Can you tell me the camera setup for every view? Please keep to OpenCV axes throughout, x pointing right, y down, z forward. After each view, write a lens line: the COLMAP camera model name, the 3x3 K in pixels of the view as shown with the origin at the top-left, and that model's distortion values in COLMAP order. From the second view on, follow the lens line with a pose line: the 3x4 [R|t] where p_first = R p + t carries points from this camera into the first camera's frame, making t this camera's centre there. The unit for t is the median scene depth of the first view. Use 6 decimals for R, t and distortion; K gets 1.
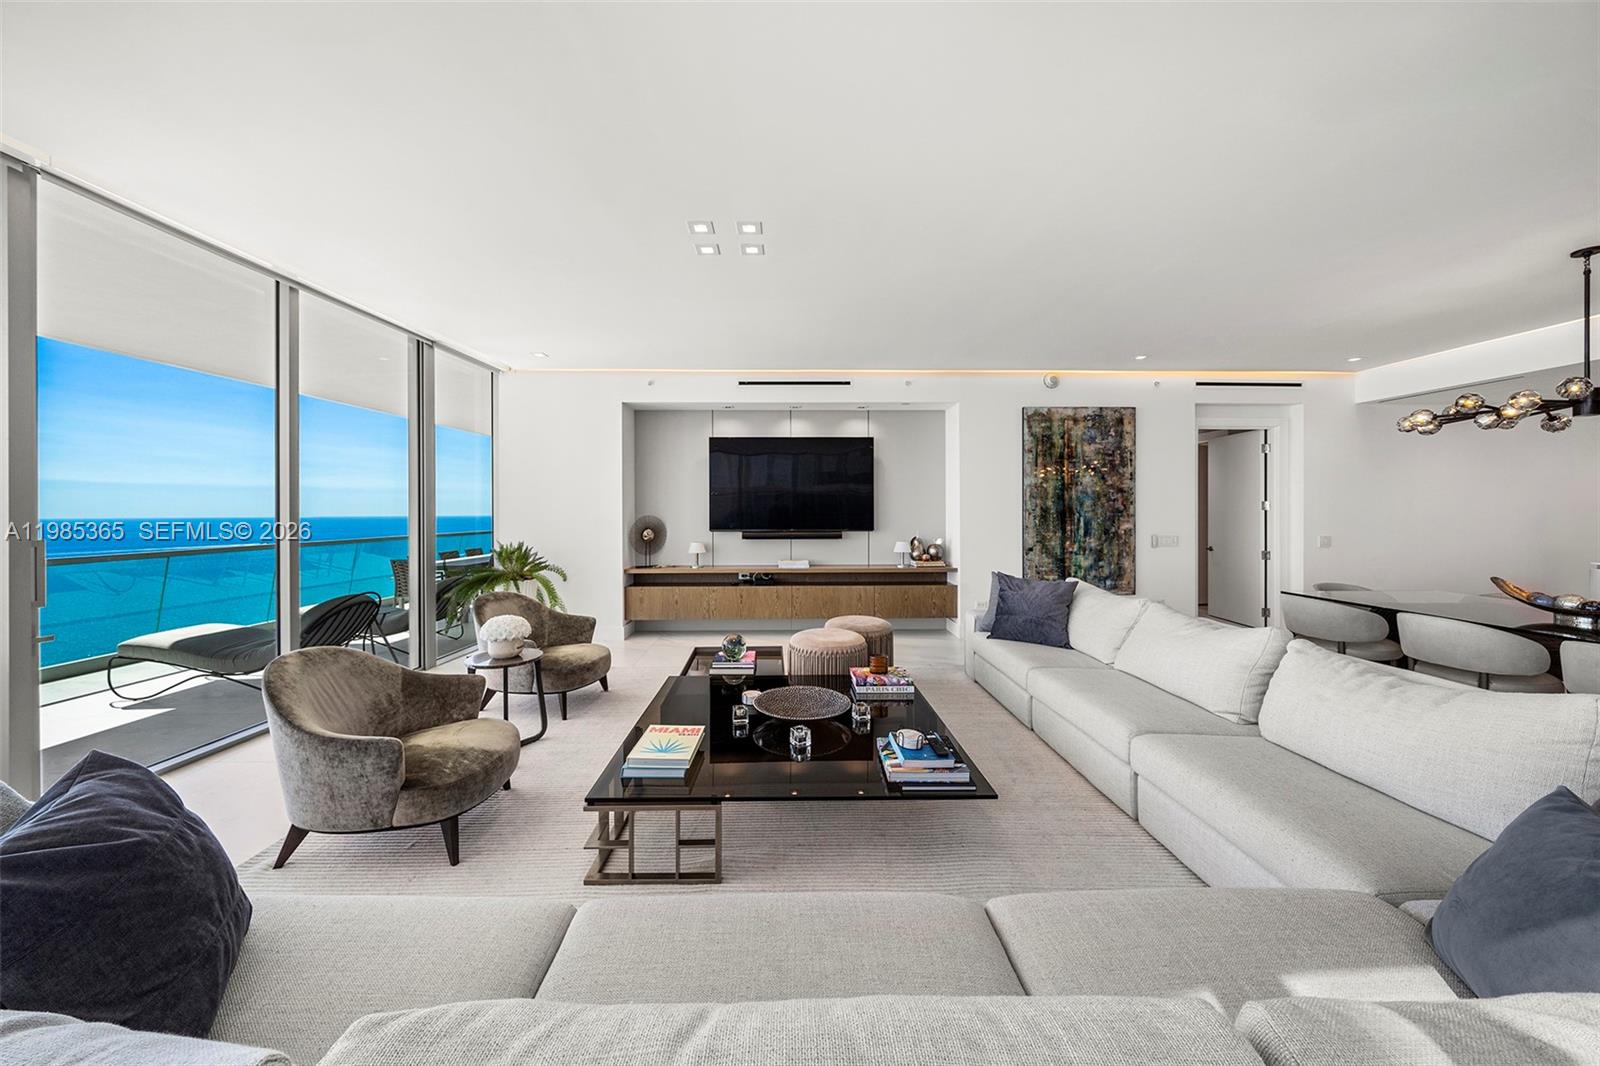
lens RADIAL K [[555.2, 0, 787.4], [0, 555.2, 522.4], [0, 0, 1]] dist [-0.007694, 0.000009]
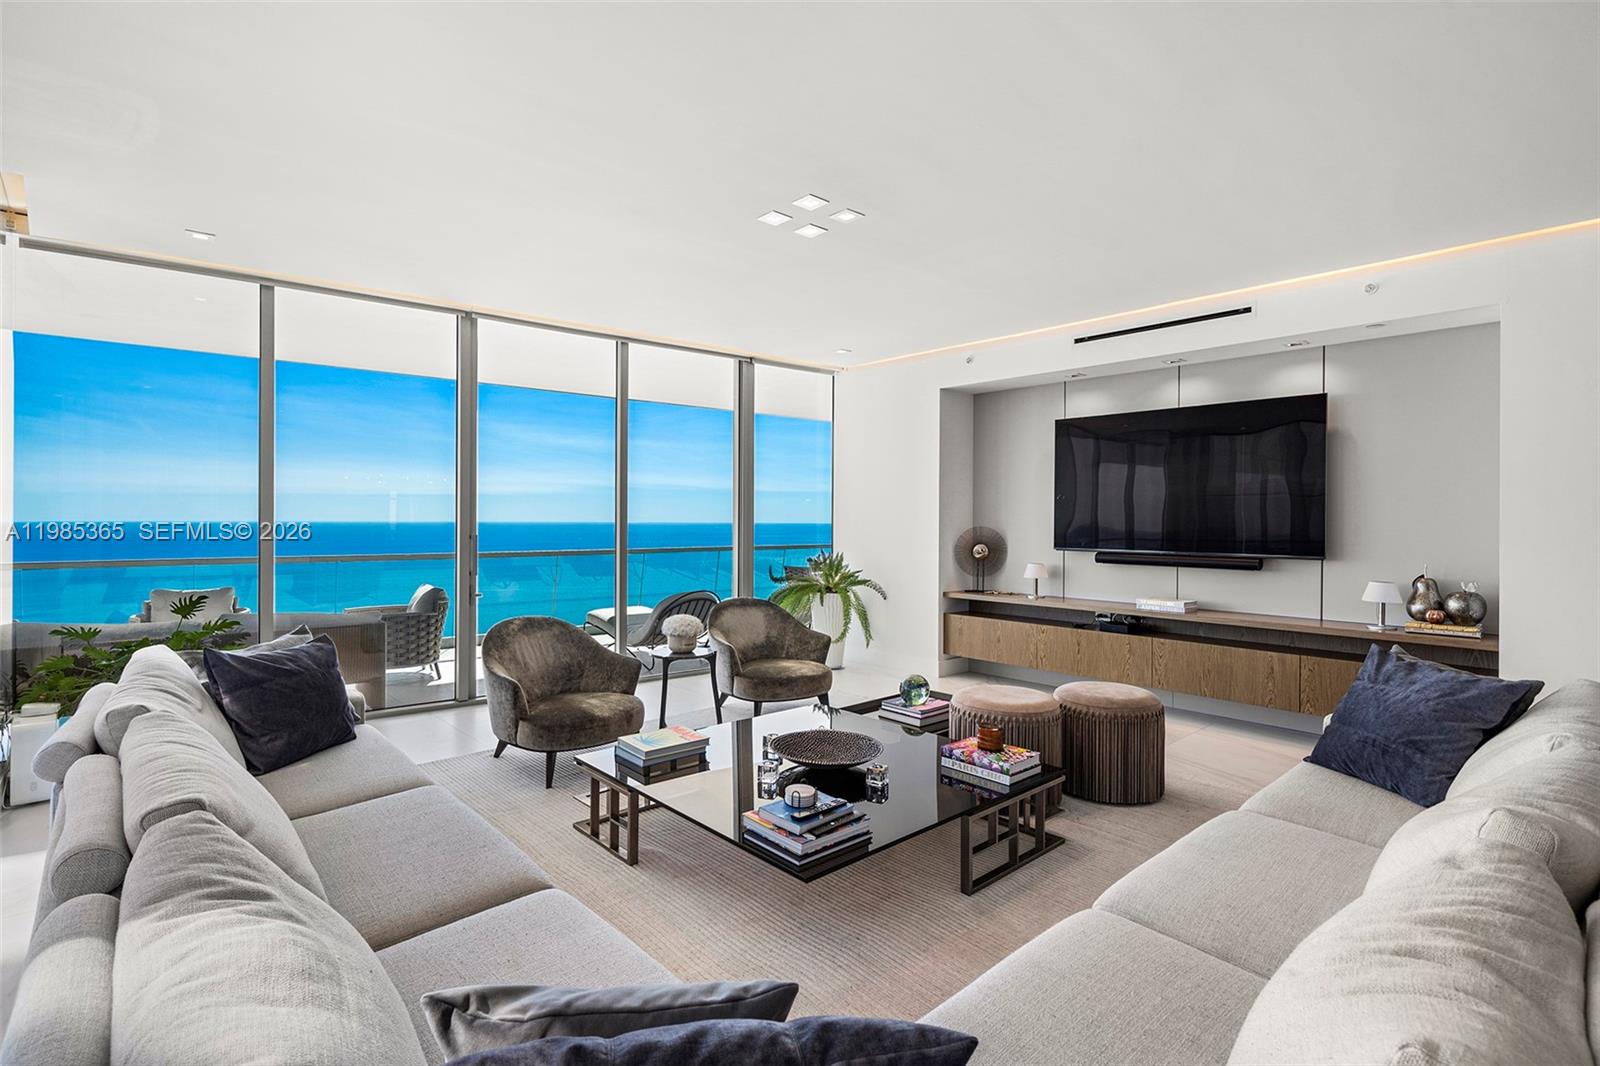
lens RADIAL K [[768.5, 0, 773.8], [0, 768.5, 518.4], [0, 0, 1]] dist [-0.012966, -0.000499]
pose [[0.641947, 0.006674, -0.766720, 0.408776], [-0.023082, 0.999677, -0.010623, -0.005442], [0.766401, 0.024516, 0.641894, 0.081194]]
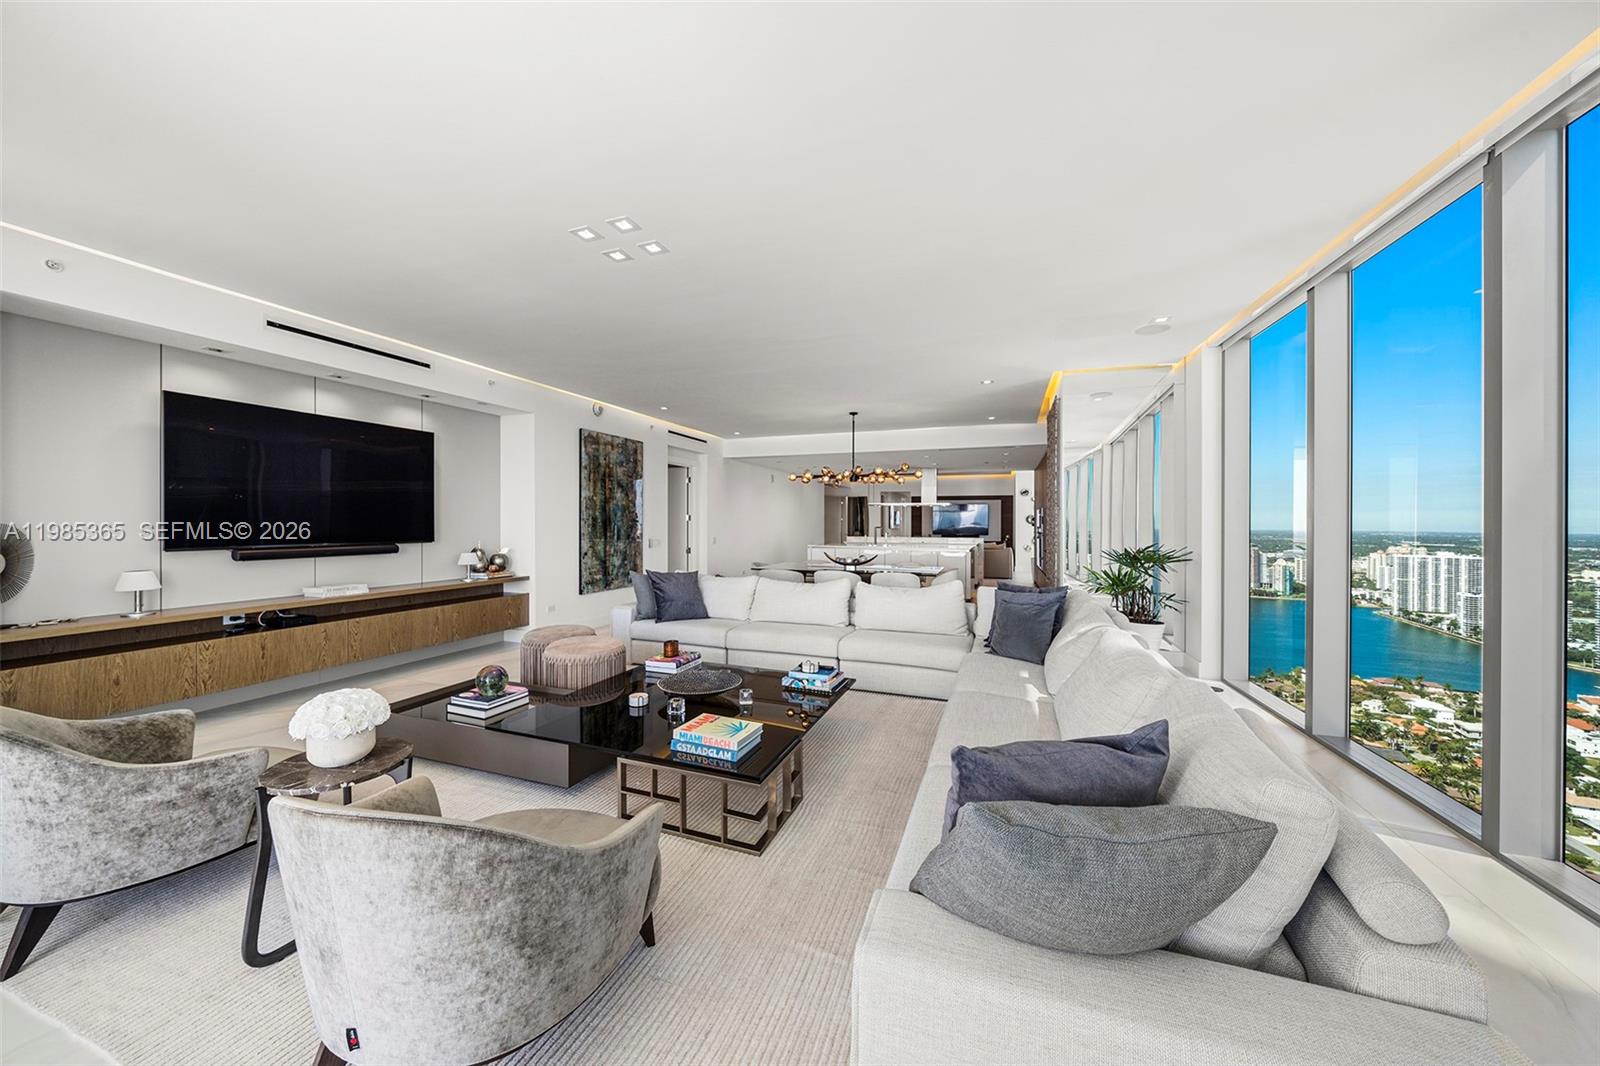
lens RADIAL K [[555.2, 0, 801.0], [0, 555.2, 523.0], [0, 0, 1]] dist [-0.007694, 0.000009]
pose [[0.357804, 0.003031, 0.933792, -0.460019], [0.015647, 0.999835, -0.009241, 0.002591], [-0.933666, 0.017918, 0.357697, 0.175971]]
